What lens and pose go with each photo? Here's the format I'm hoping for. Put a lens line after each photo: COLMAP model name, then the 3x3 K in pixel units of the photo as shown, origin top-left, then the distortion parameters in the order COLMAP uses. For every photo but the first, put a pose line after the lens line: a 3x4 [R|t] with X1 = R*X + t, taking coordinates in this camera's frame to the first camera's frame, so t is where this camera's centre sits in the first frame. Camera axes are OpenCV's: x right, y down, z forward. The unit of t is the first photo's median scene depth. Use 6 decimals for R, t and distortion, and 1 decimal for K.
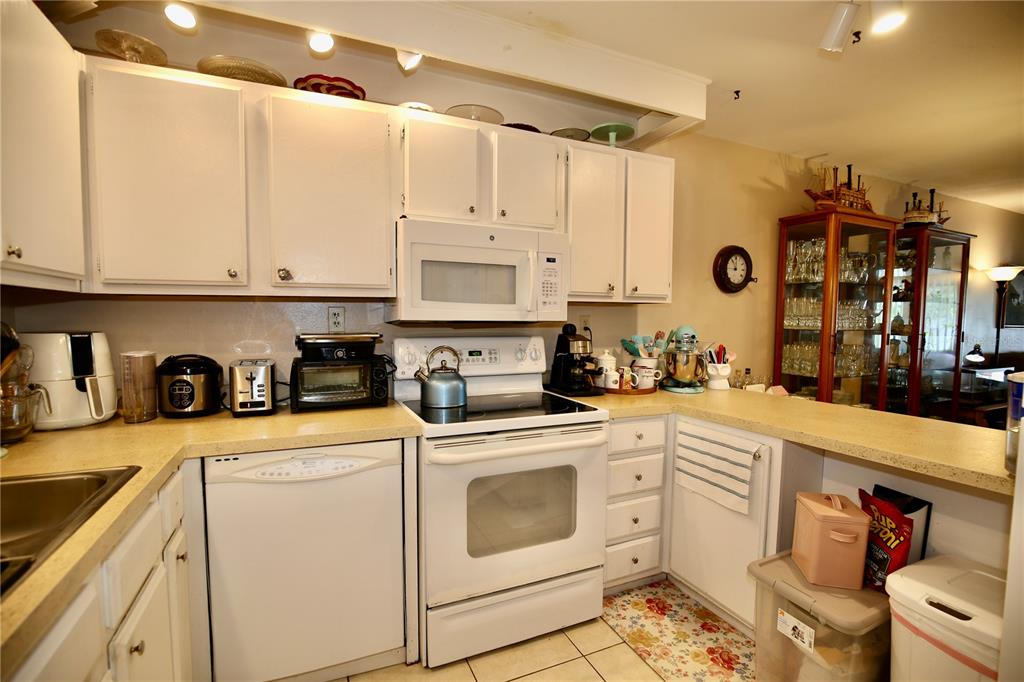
lens RADIAL K [[472.3, 0, 517.6], [0, 472.3, 347.0], [0, 0, 1]] dist [-0.027828, 0.000710]
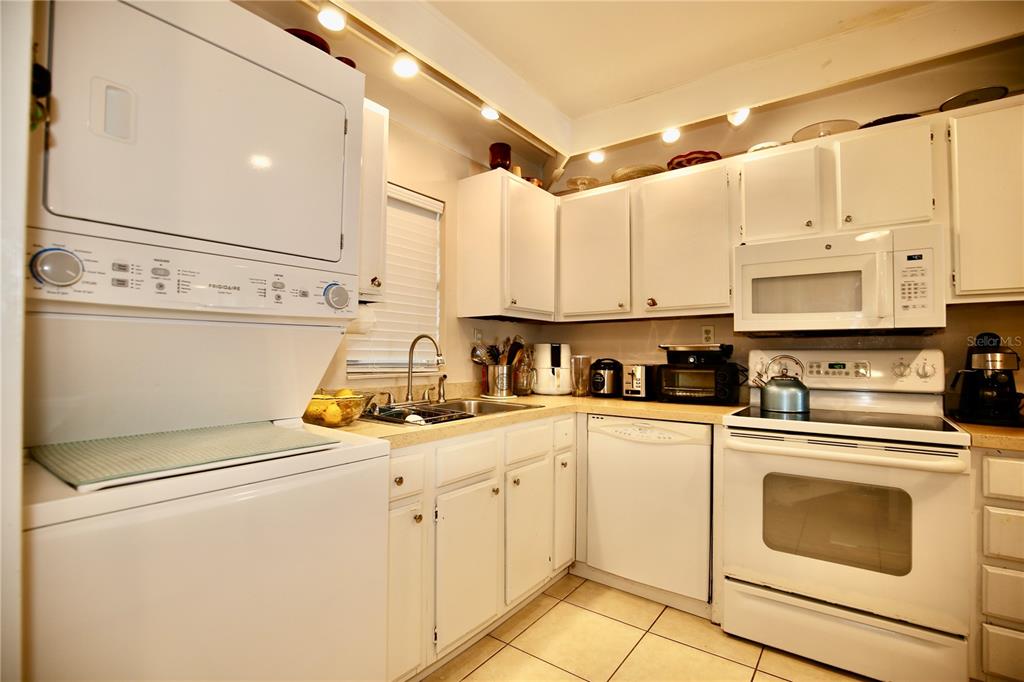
lens RADIAL K [[472.3, 0, 517.3], [0, 472.3, 344.8], [0, 0, 1]] dist [-0.027828, 0.000710]
pose [[0.485883, -0.023507, -0.873708, 0.522363], [-0.056848, 0.996672, -0.058429, 0.077294], [0.872173, 0.078059, 0.482930, -0.041172]]
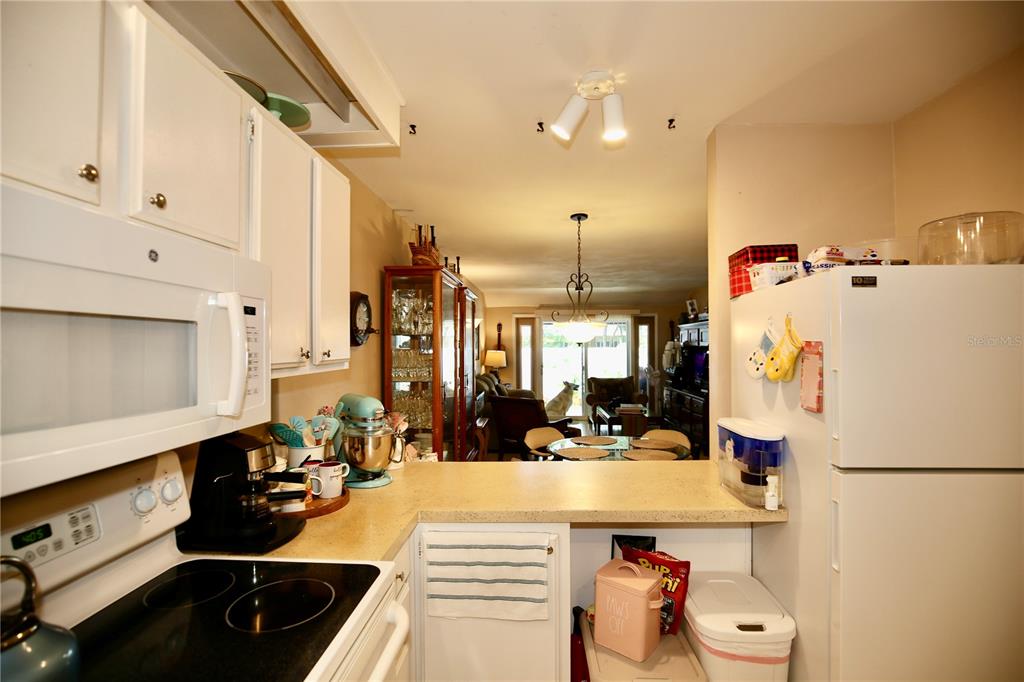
lens RADIAL K [[472.3, 0, 521.2], [0, 472.3, 342.0], [0, 0, 1]] dist [-0.027828, 0.000710]
pose [[0.451870, -0.004843, 0.892070, -0.294594], [0.065886, 0.997435, -0.027959, -0.131954], [-0.889647, 0.071408, 0.451031, 0.573065]]
